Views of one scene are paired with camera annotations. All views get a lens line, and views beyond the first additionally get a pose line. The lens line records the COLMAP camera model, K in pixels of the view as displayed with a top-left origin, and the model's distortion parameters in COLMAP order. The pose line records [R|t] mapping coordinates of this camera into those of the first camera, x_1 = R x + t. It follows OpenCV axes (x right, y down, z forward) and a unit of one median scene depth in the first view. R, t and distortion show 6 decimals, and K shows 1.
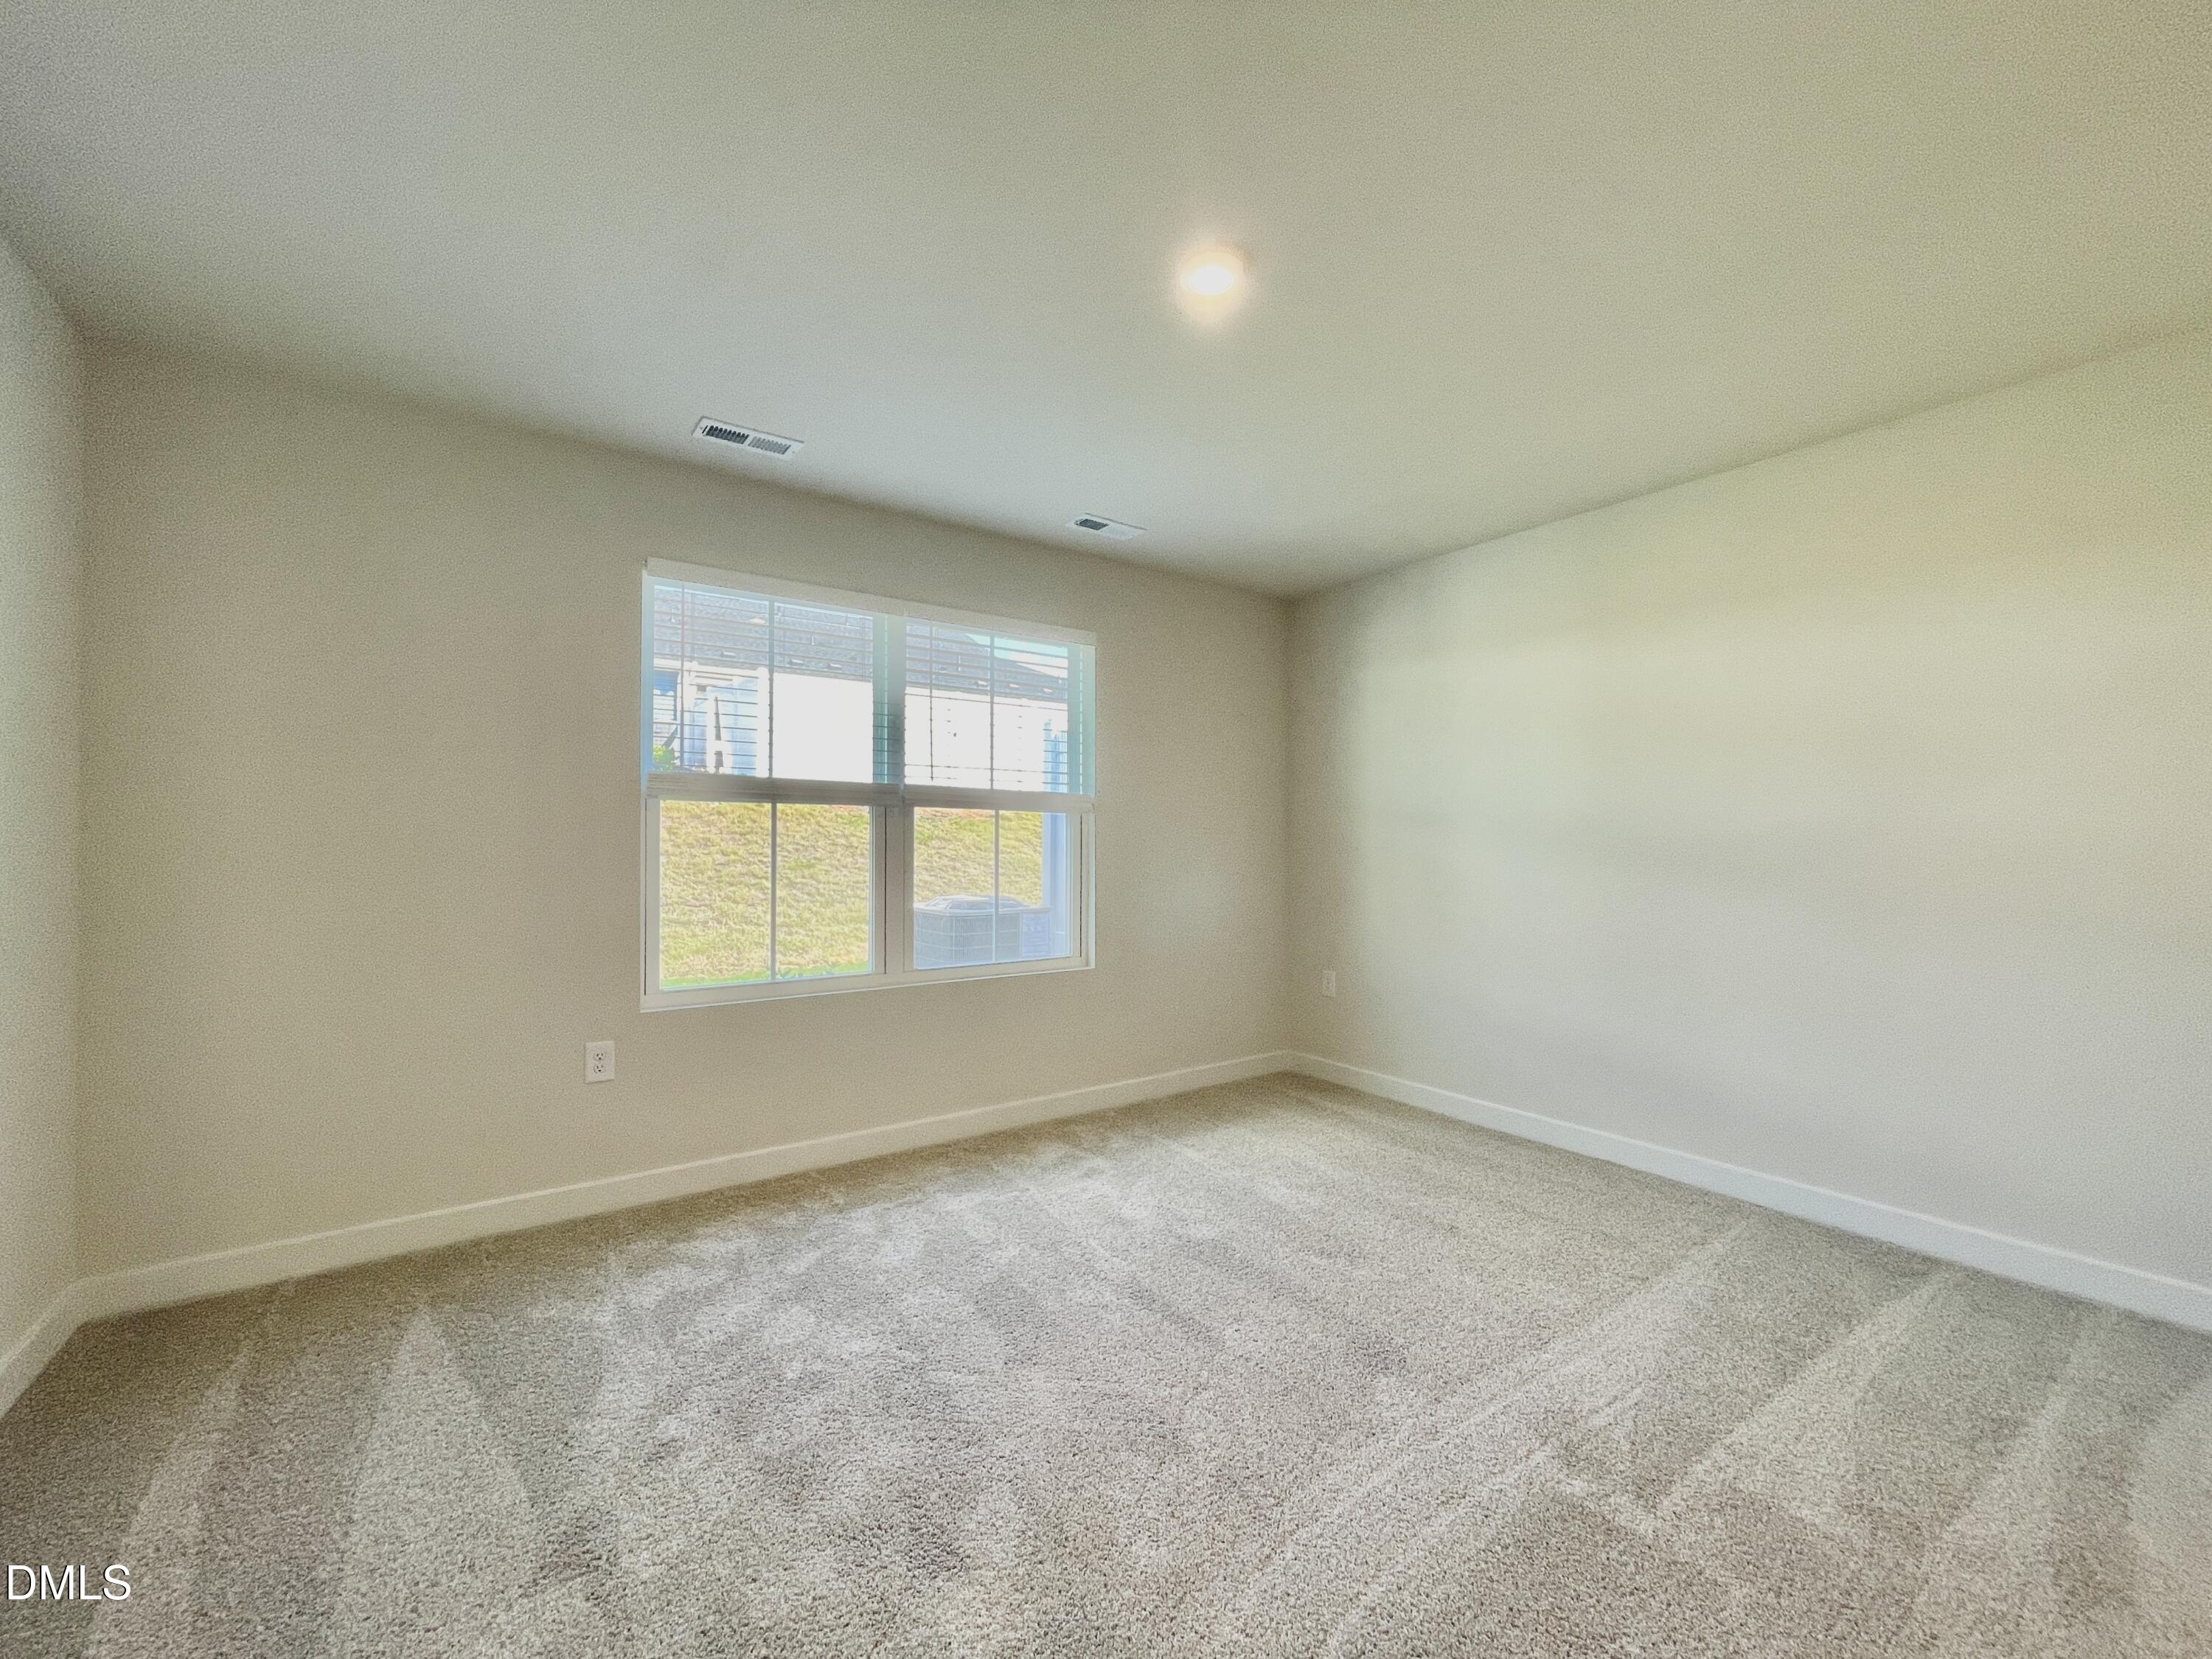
lens RADIAL K [[886.7, 0, 1109.1], [0, 886.7, 834.4], [0, 0, 1]] dist [0.000777, 0.000017]
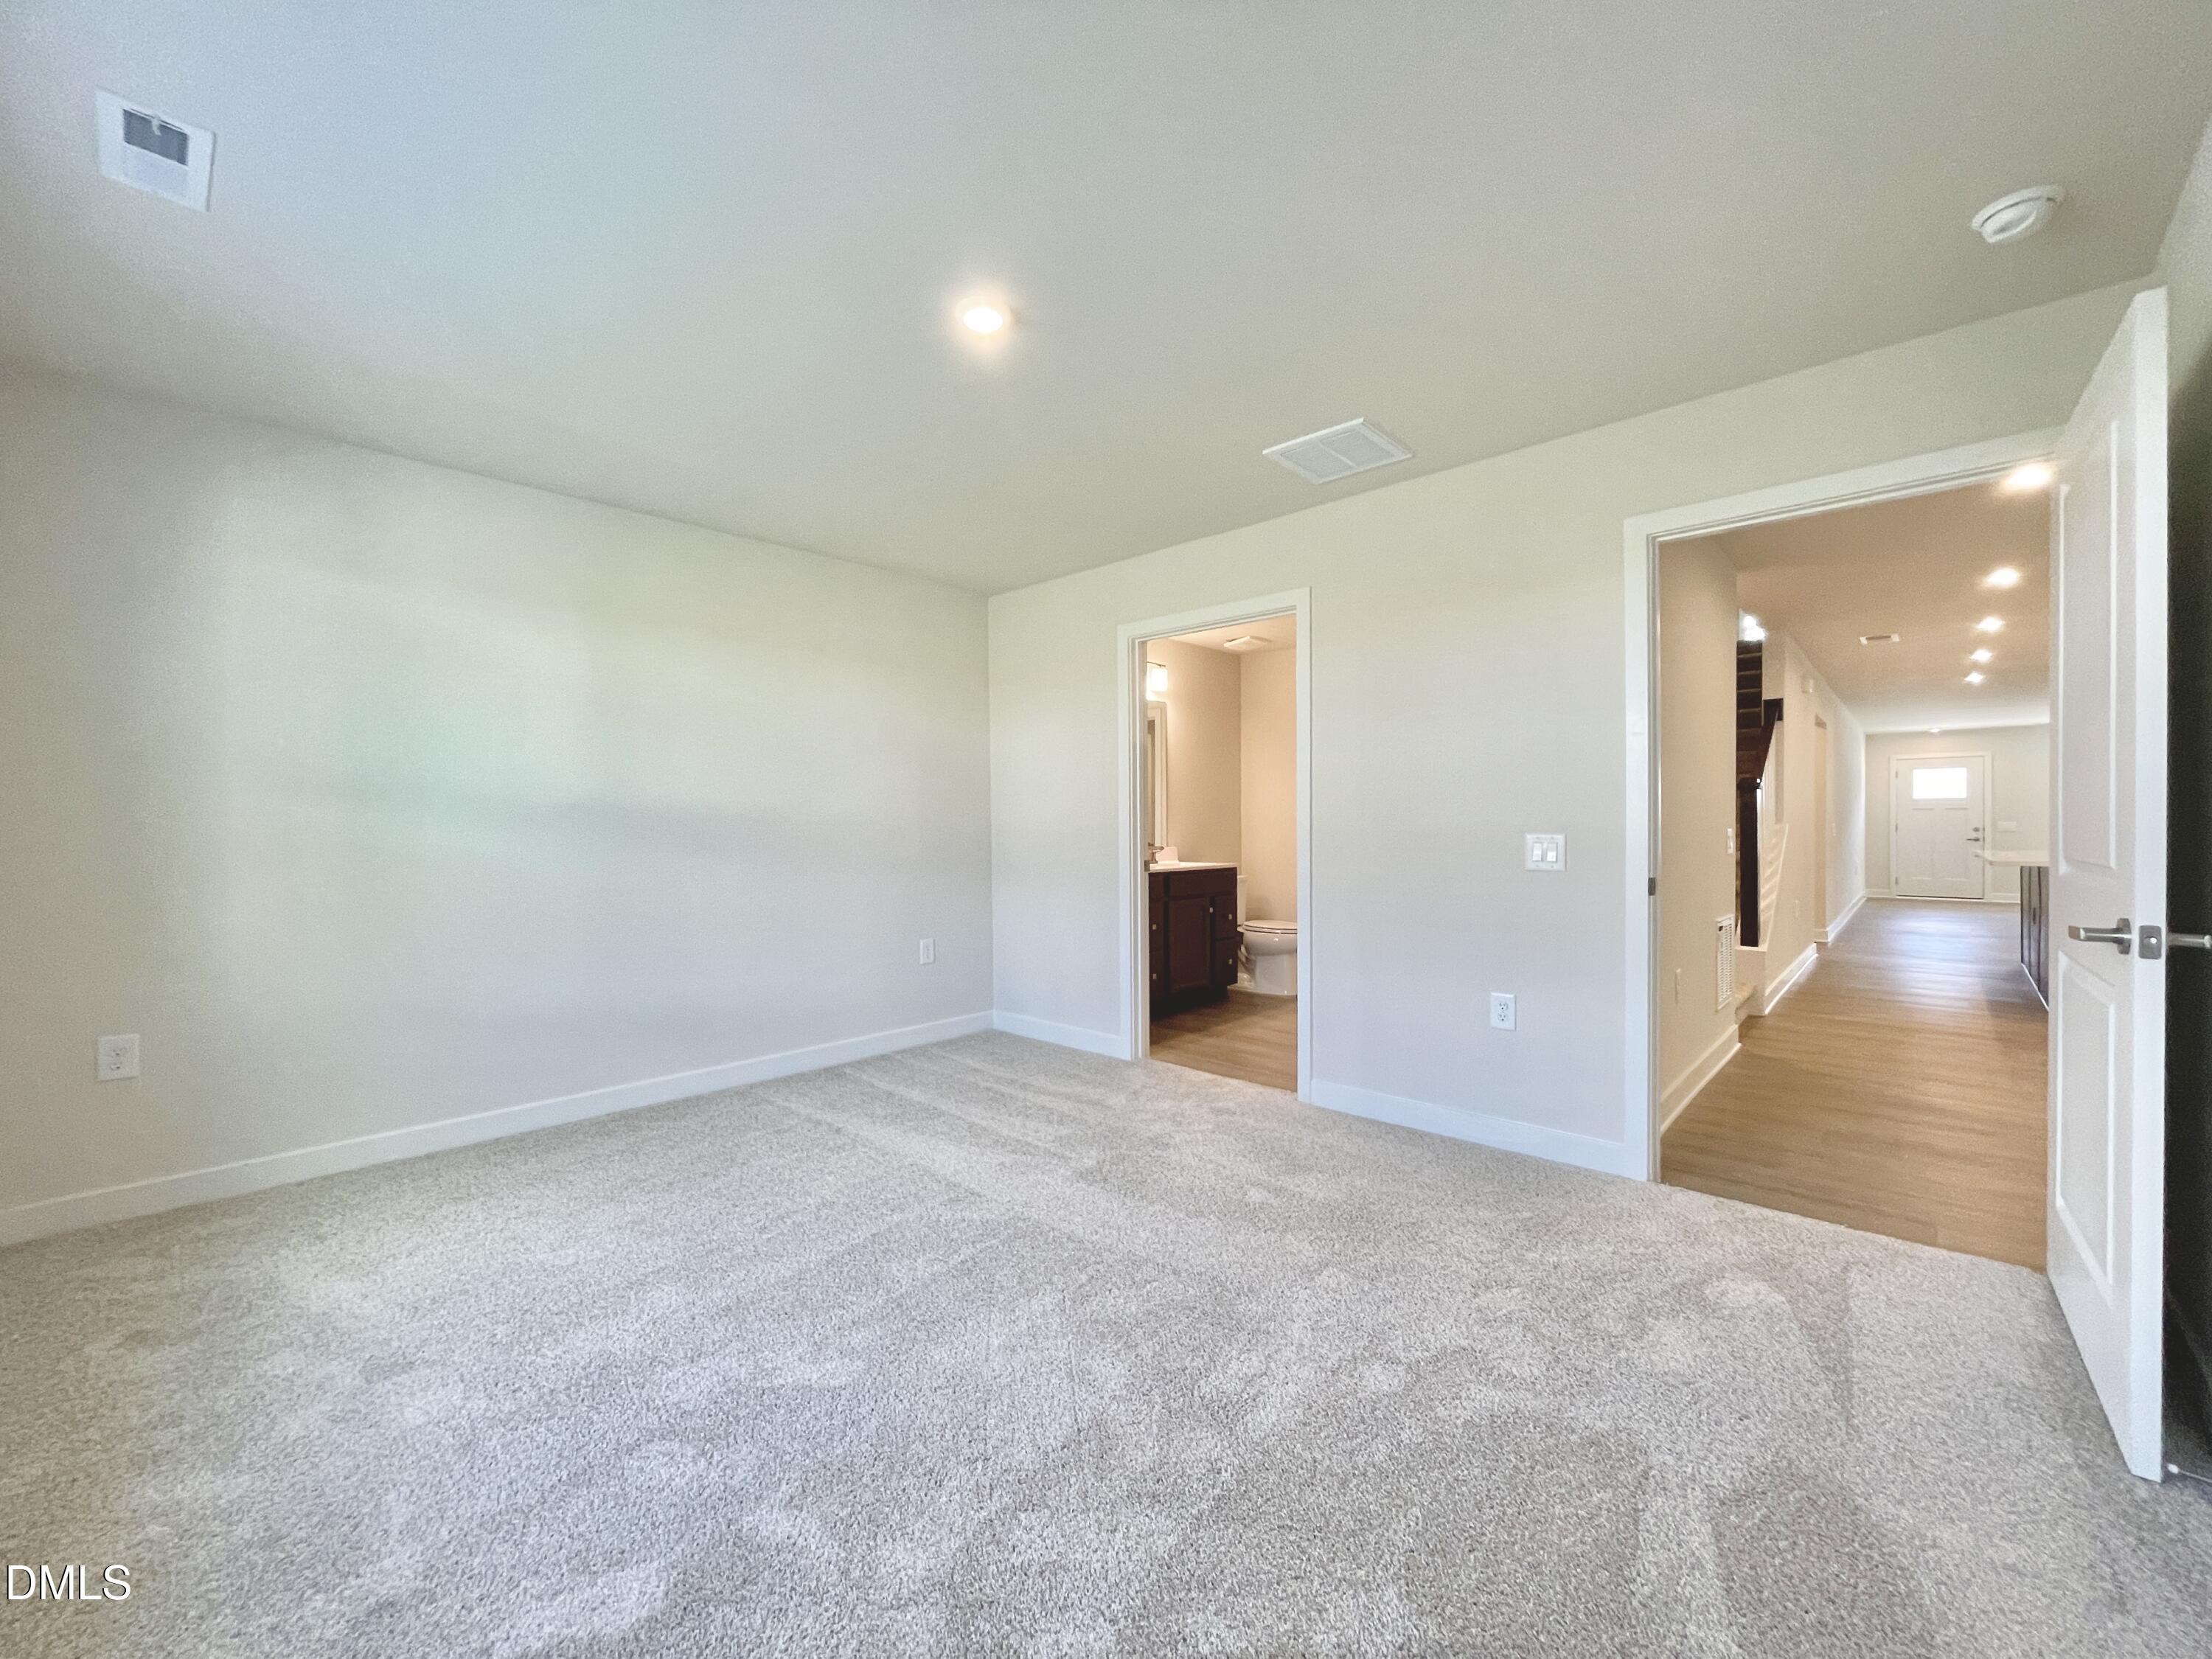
lens RADIAL K [[886.7, 0, 1103.7], [0, 886.7, 824.6], [0, 0, 1]] dist [0.000777, 0.000017]
pose [[-0.187817, -0.007210, 0.982178, -0.900058], [-0.000574, 0.999974, 0.007231, 0.014324], [-0.982204, 0.000794, -0.187816, 0.913905]]
